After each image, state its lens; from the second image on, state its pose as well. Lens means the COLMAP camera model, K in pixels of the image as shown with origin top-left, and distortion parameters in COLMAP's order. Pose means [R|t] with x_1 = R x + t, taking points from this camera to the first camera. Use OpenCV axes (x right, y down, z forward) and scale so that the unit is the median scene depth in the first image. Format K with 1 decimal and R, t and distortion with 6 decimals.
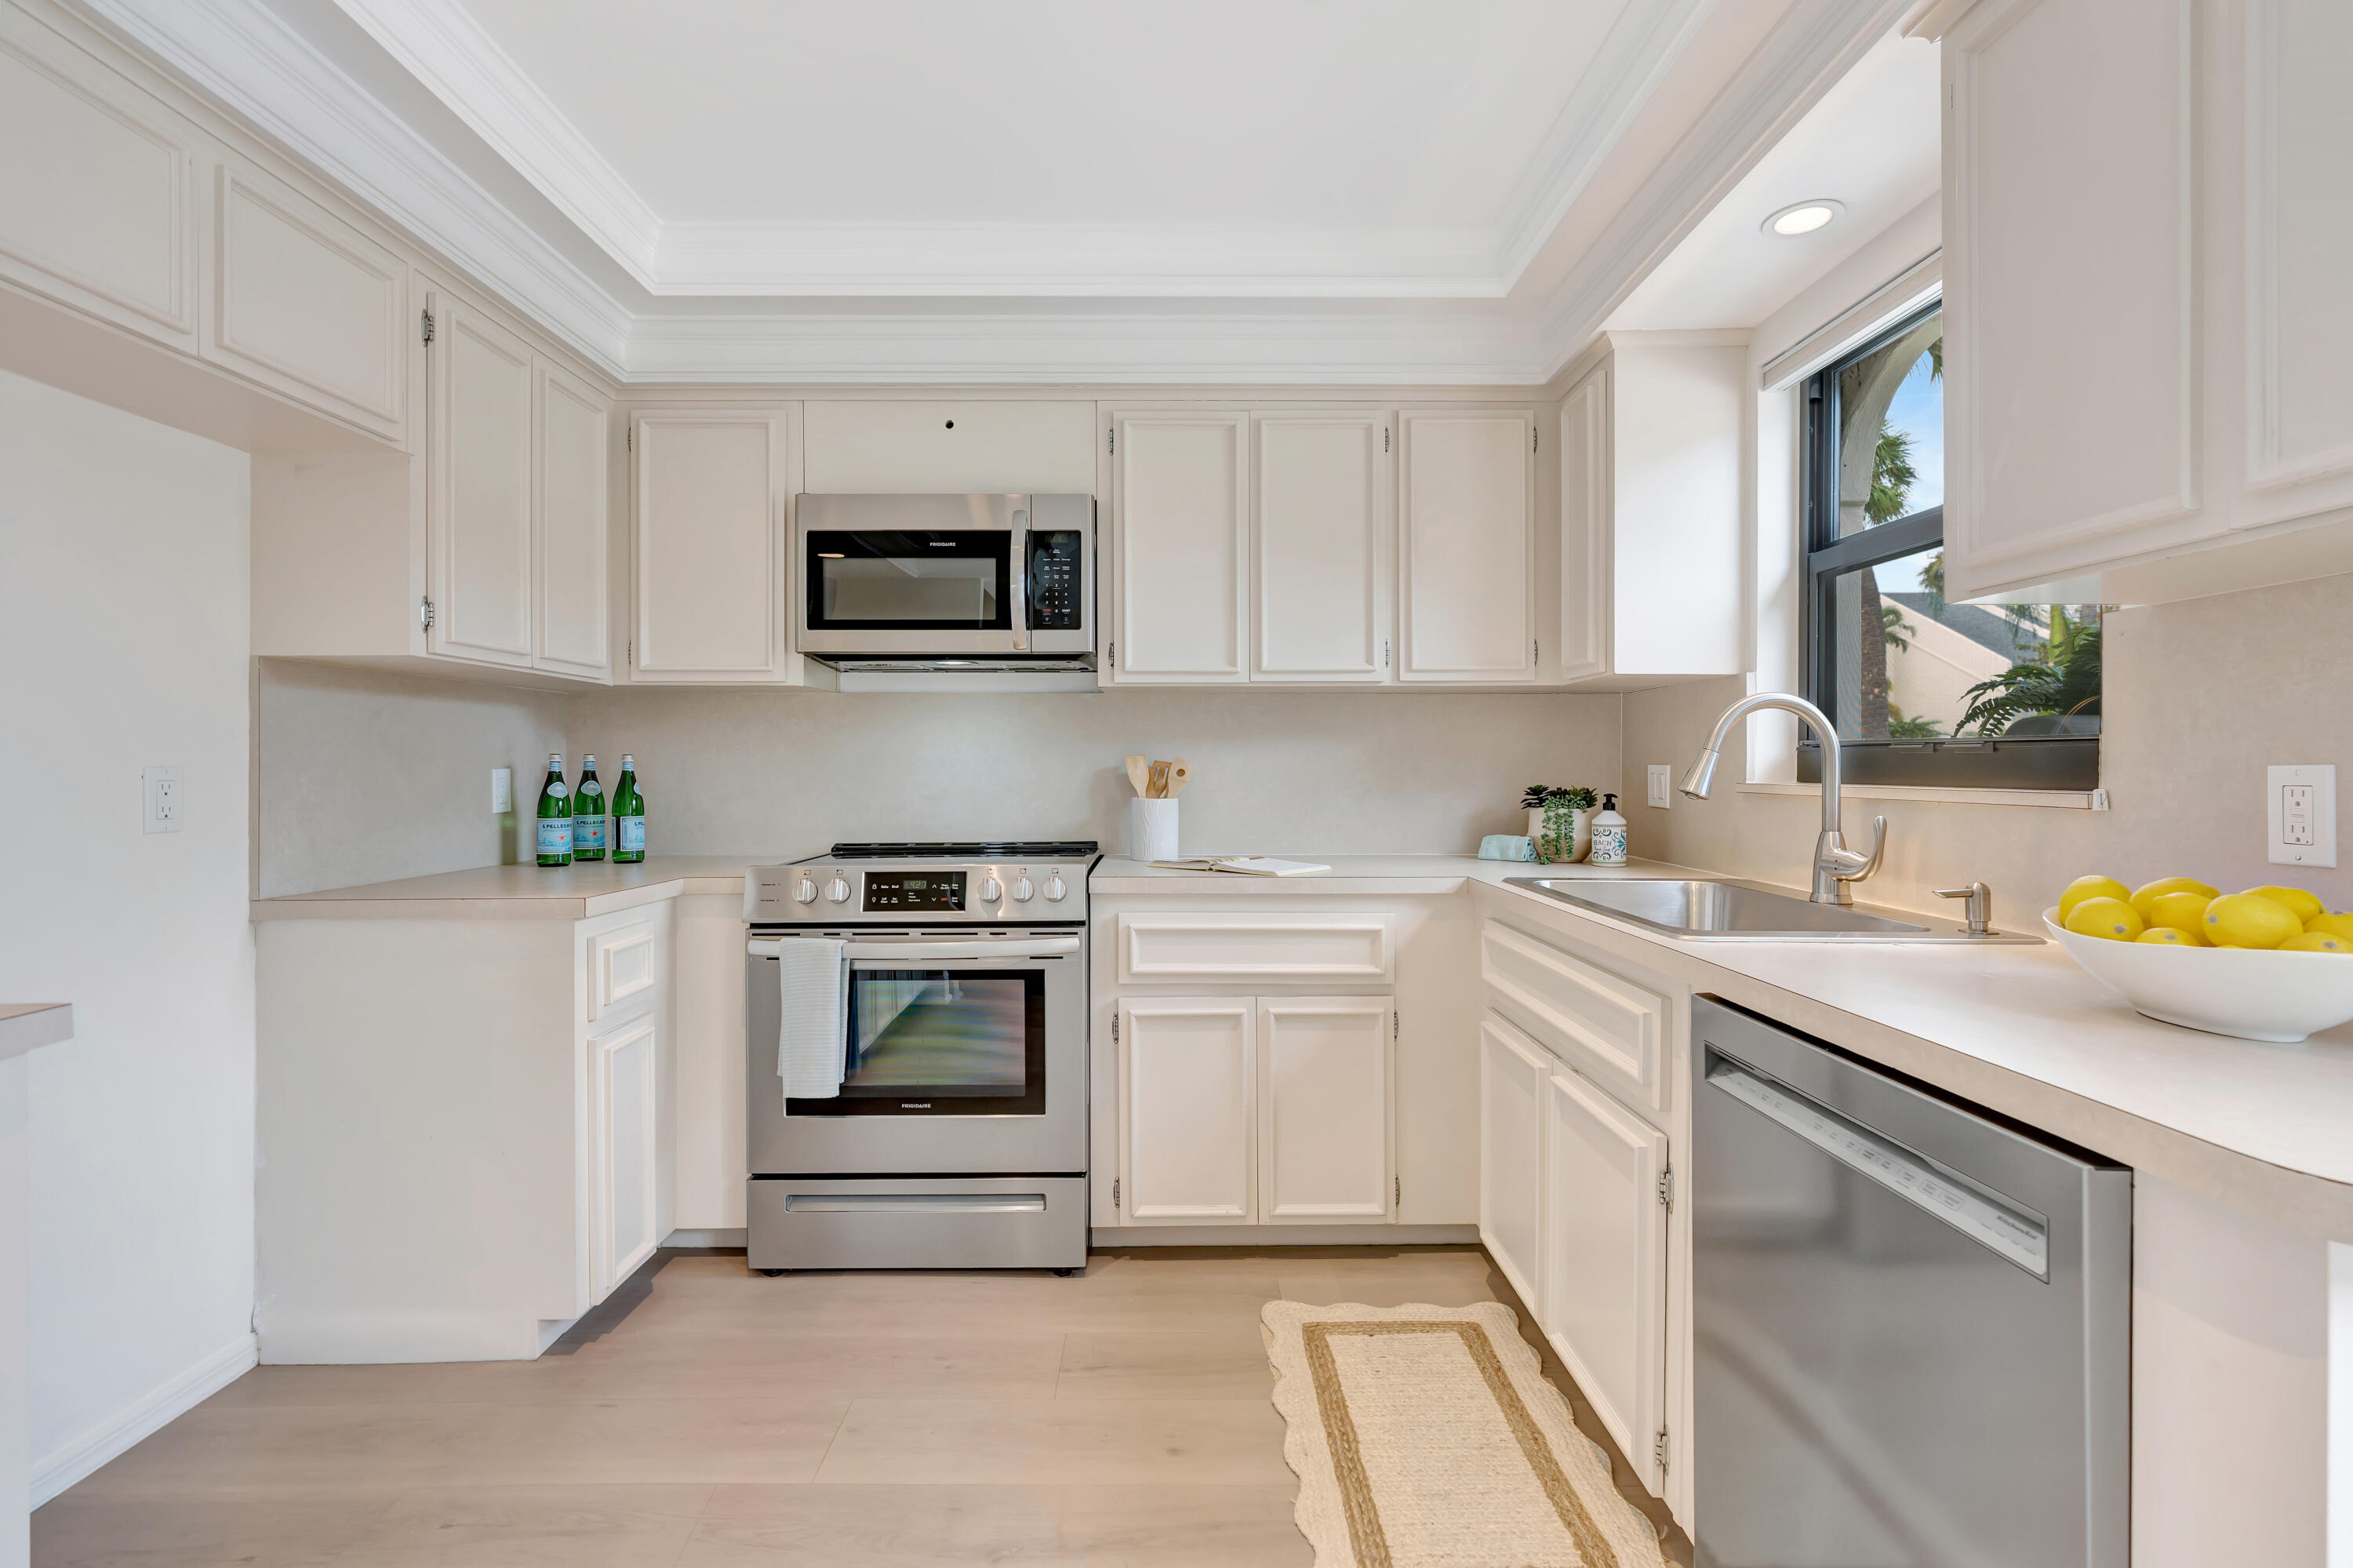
lens RADIAL K [[1068.1, 0, 1176.0], [0, 1068.1, 771.1], [0, 0, 1]] dist [-0.005696, 0.002523]
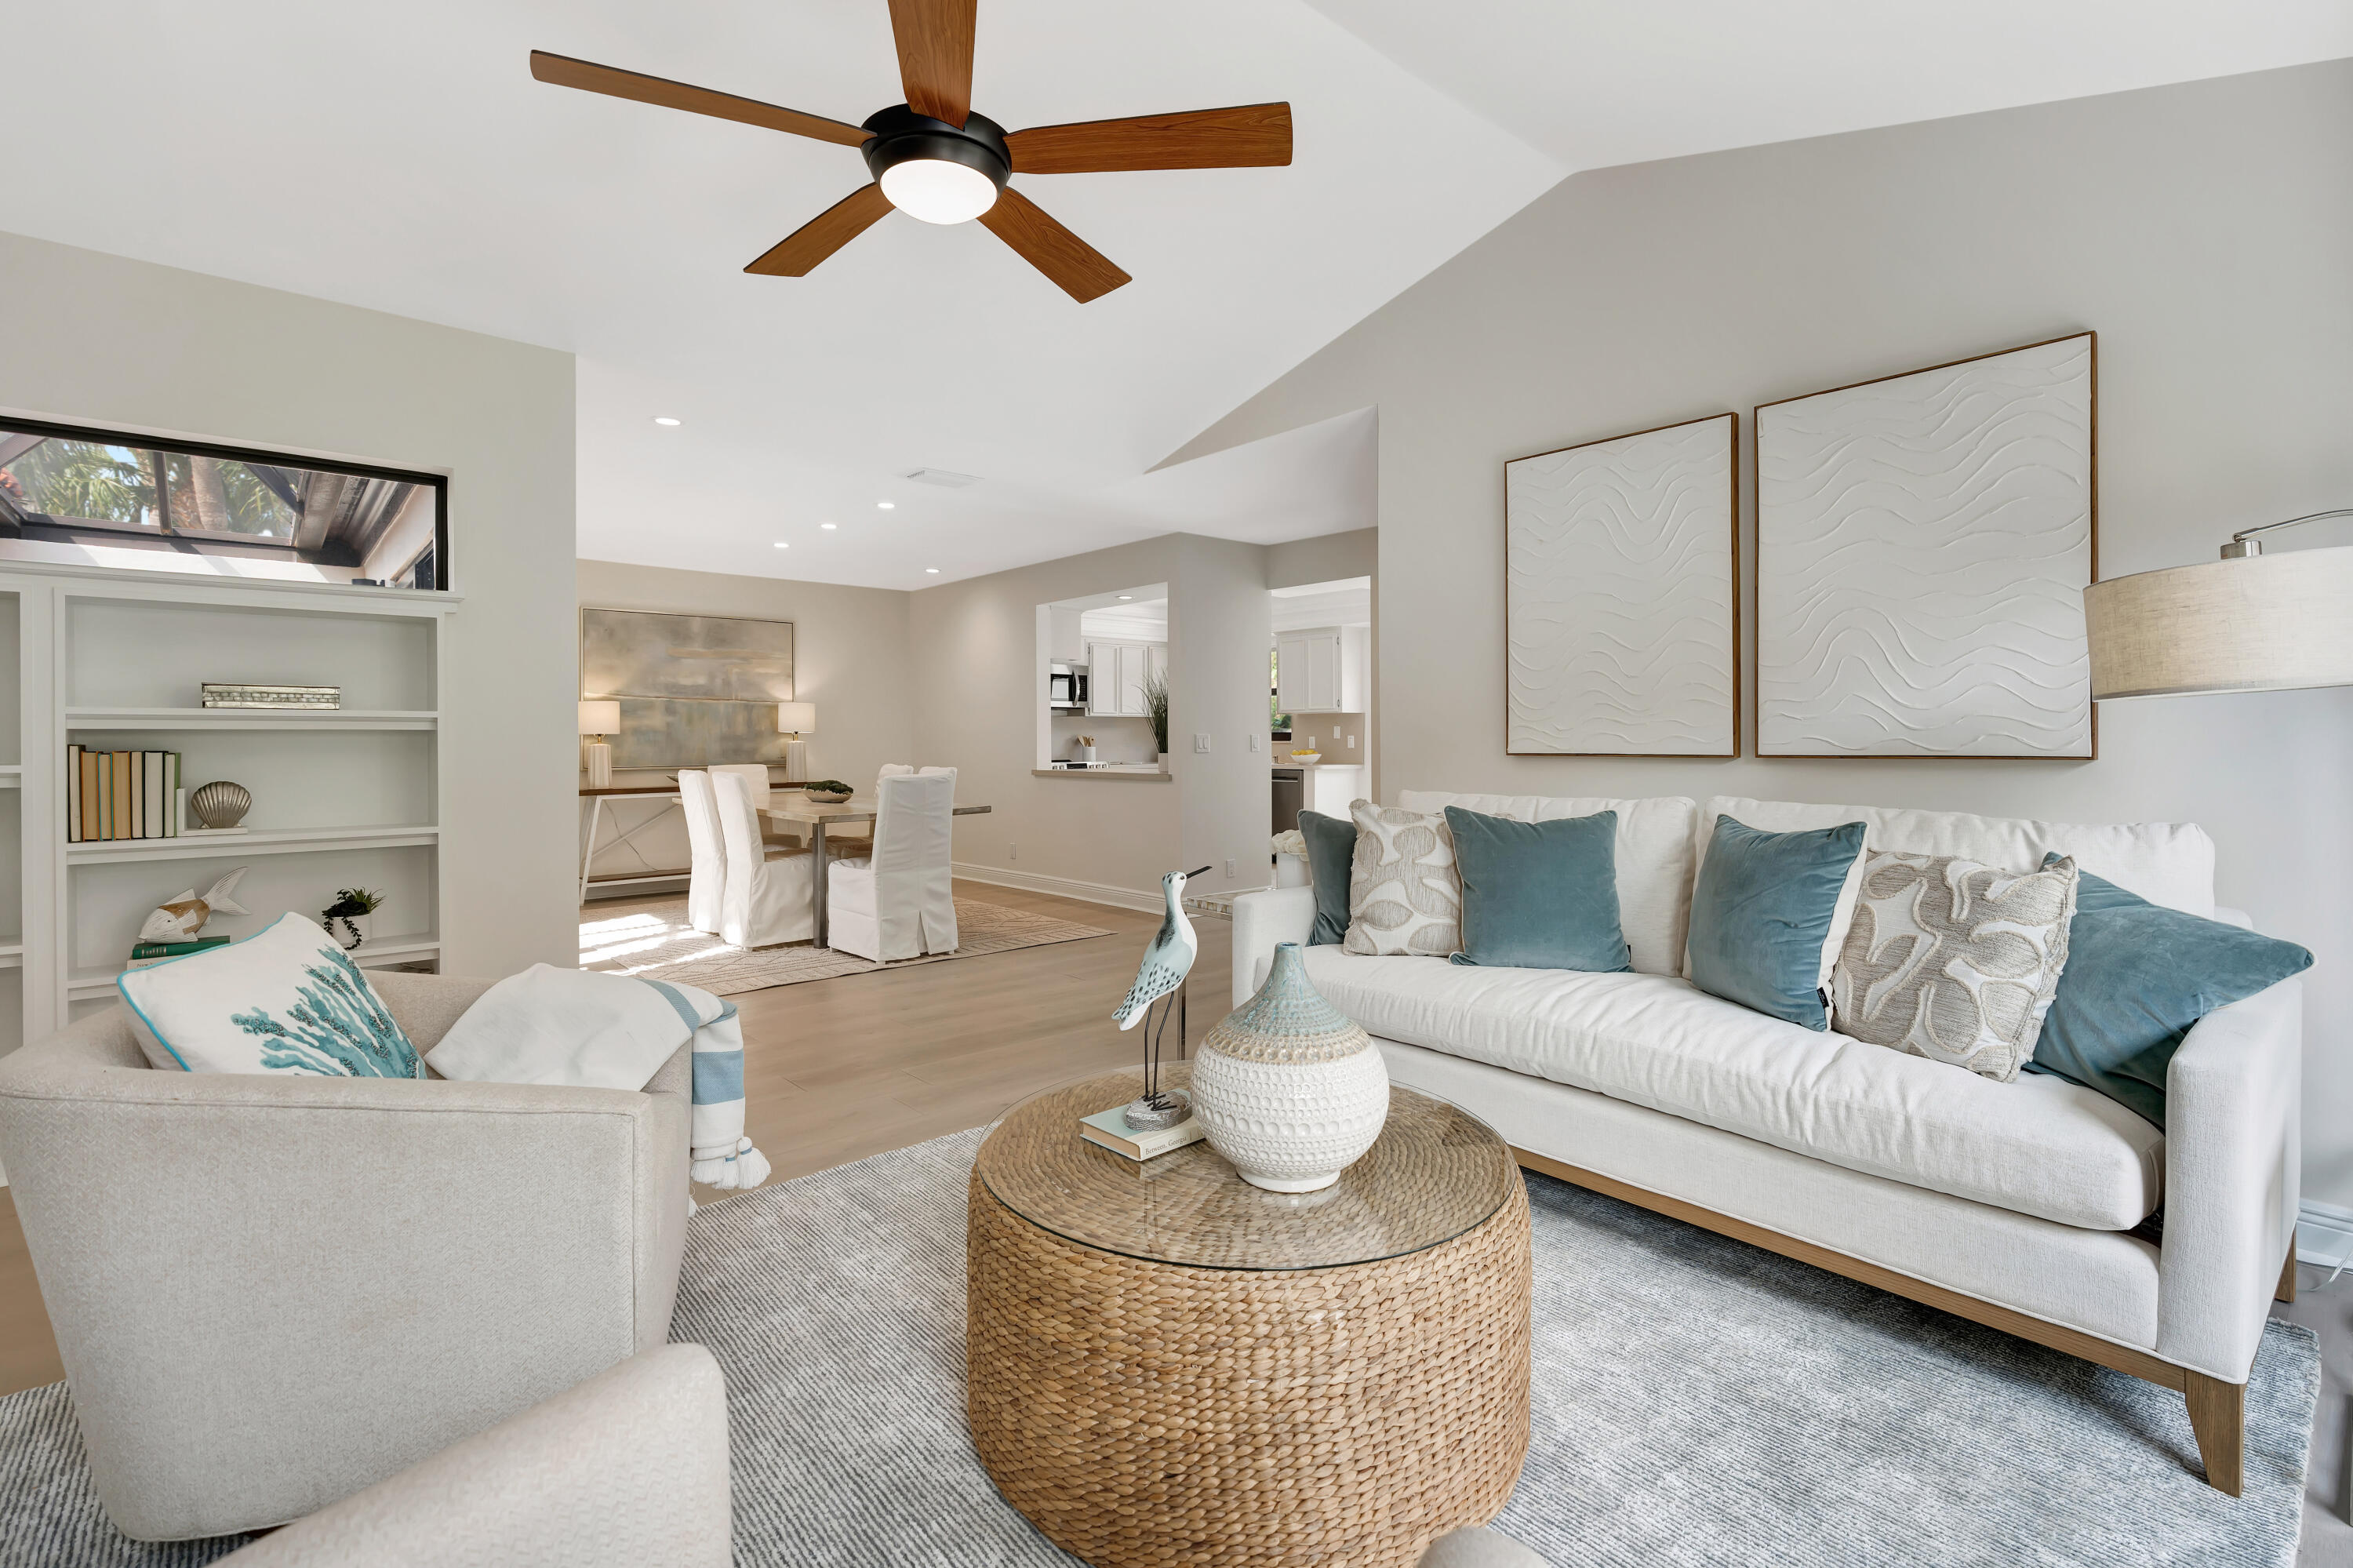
lens RADIAL K [[1068.1, 0, 1189.8], [0, 1068.1, 755.6], [0, 0, 1]] dist [-0.005696, 0.002523]
pose [[0.750370, -0.014117, 0.660867, -2.565396], [0.009543, 0.999899, 0.010524, 0.023448], [-0.660949, -0.001590, 0.750429, -2.295479]]
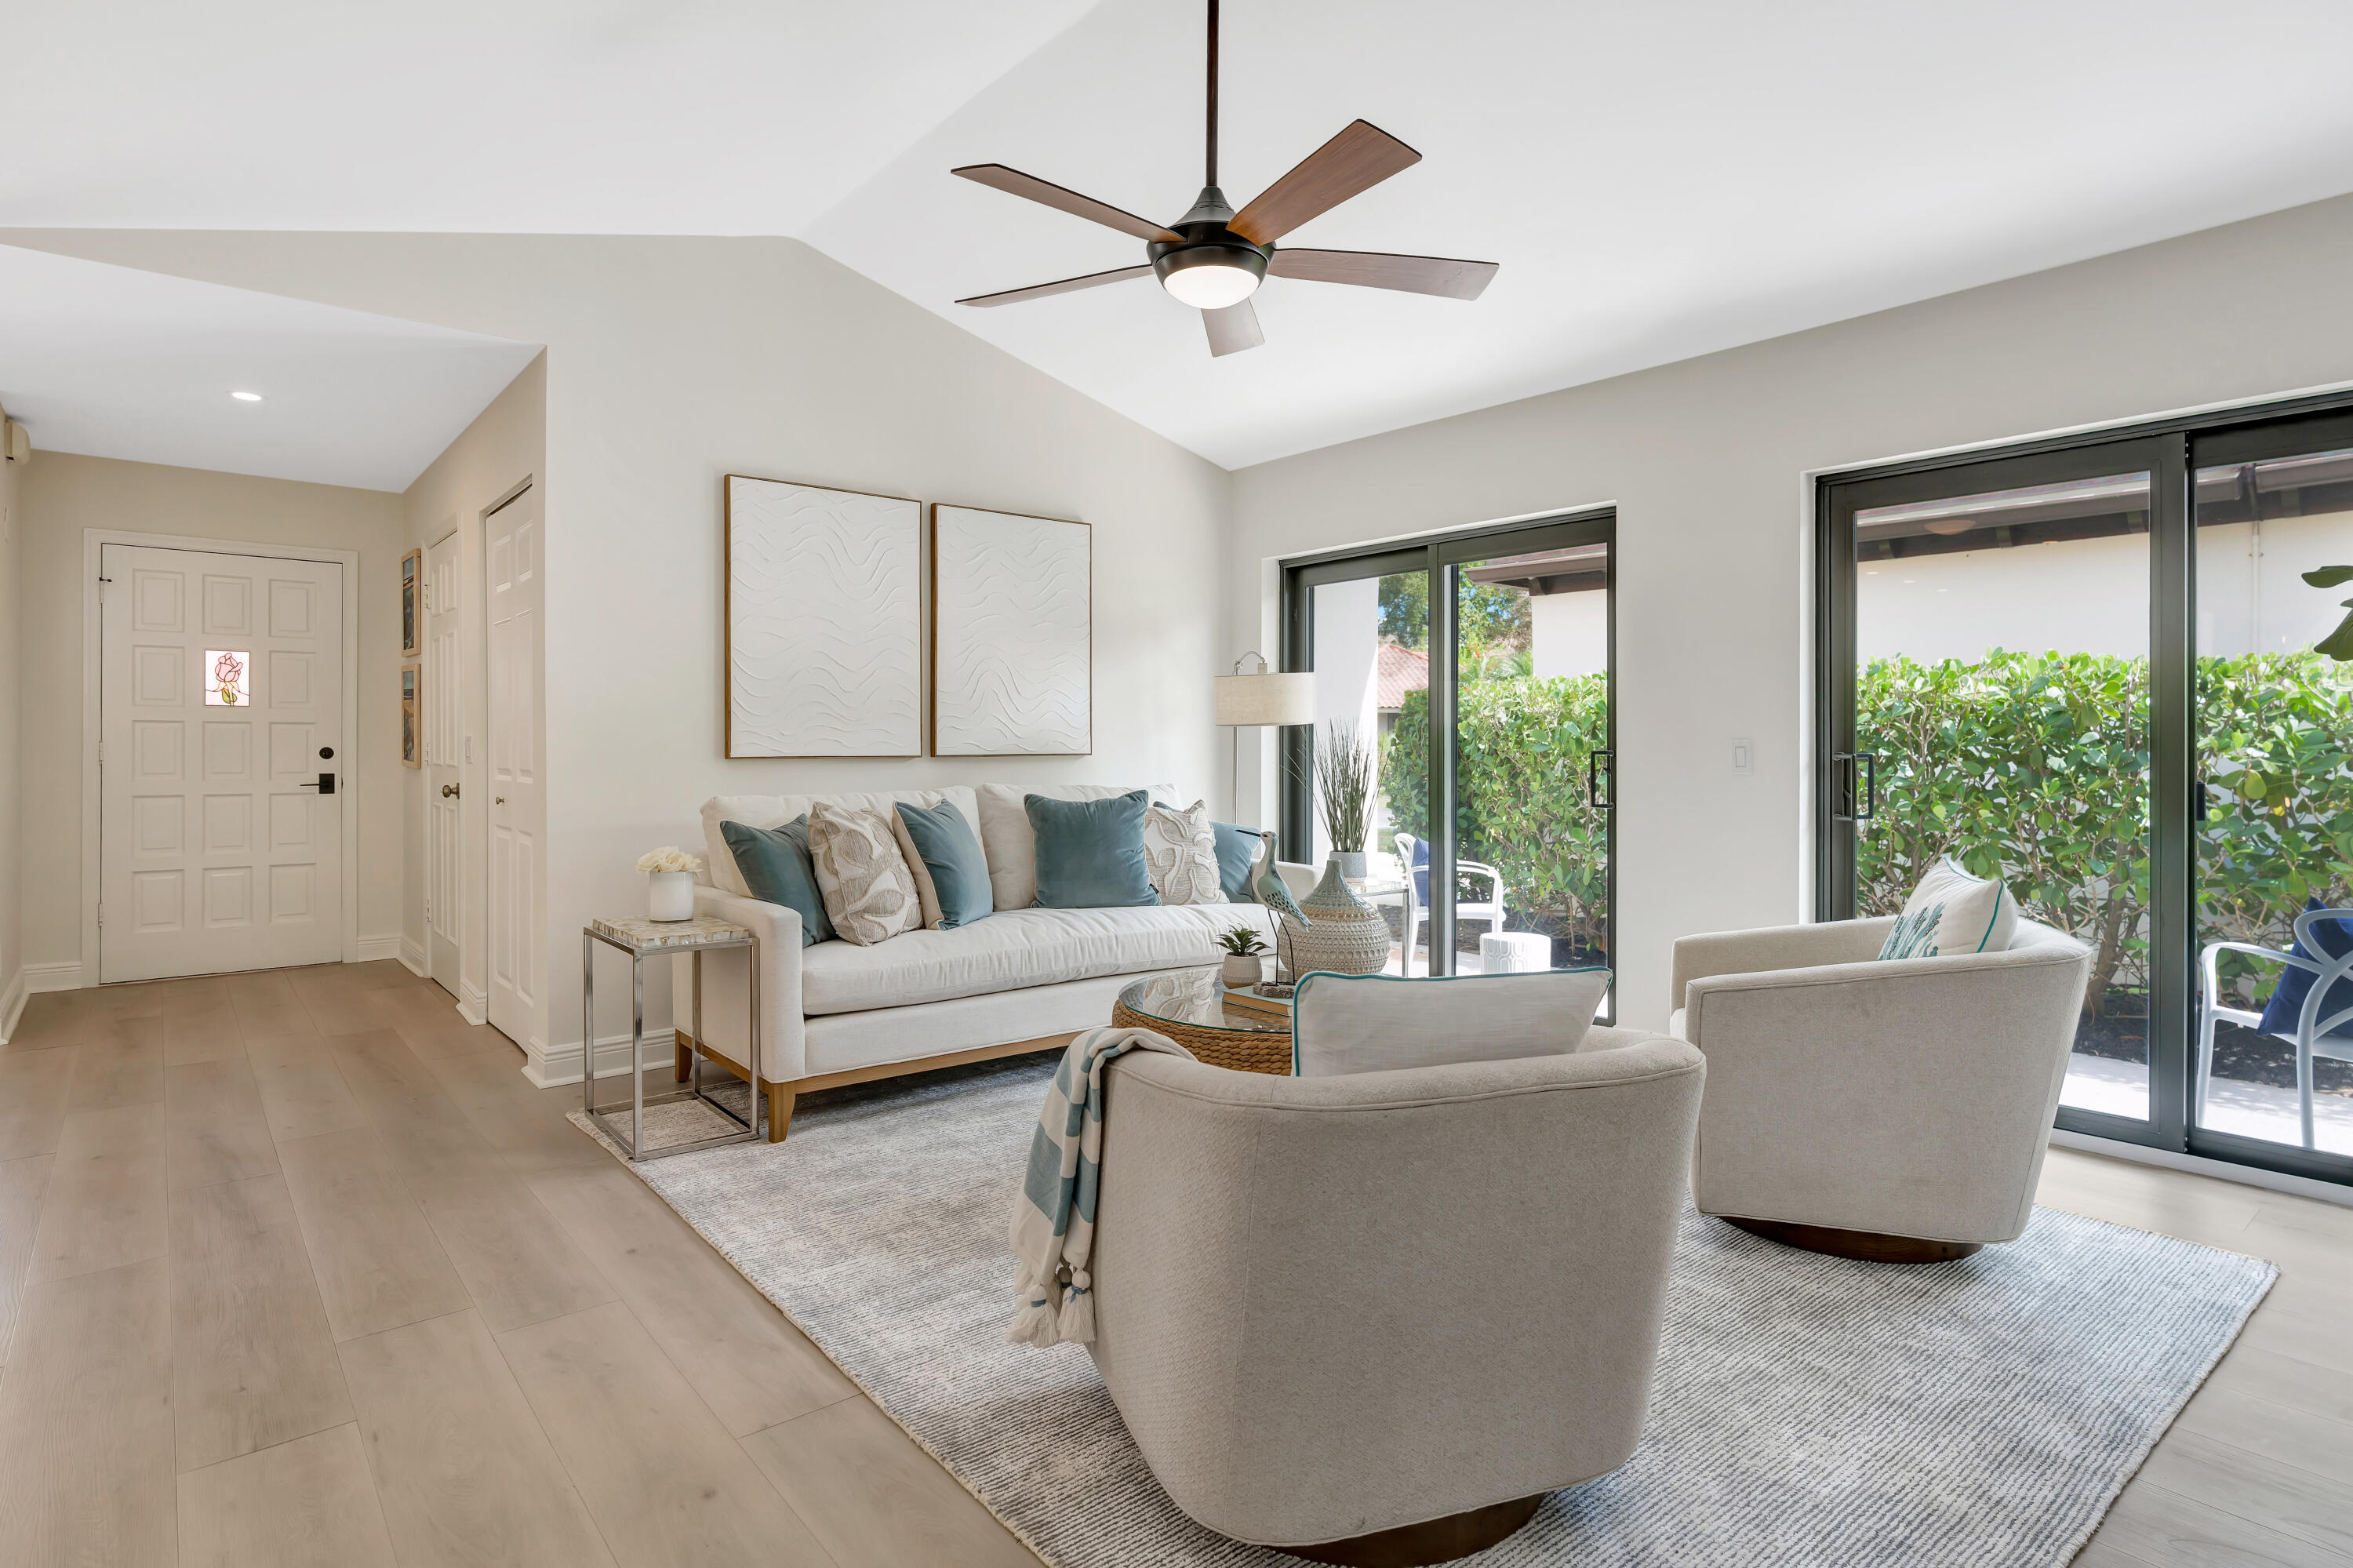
lens RADIAL K [[1216.7, 0, 1134.5], [0, 1216.7, 736.3], [0, 0, 1]] dist [0.022980, 0.001338]
pose [[-0.617259, 0.007133, 0.786728, -2.999797], [0.002481, 0.999972, -0.007119, 0.022480], [-0.786756, -0.002442, -0.617259, -0.820822]]
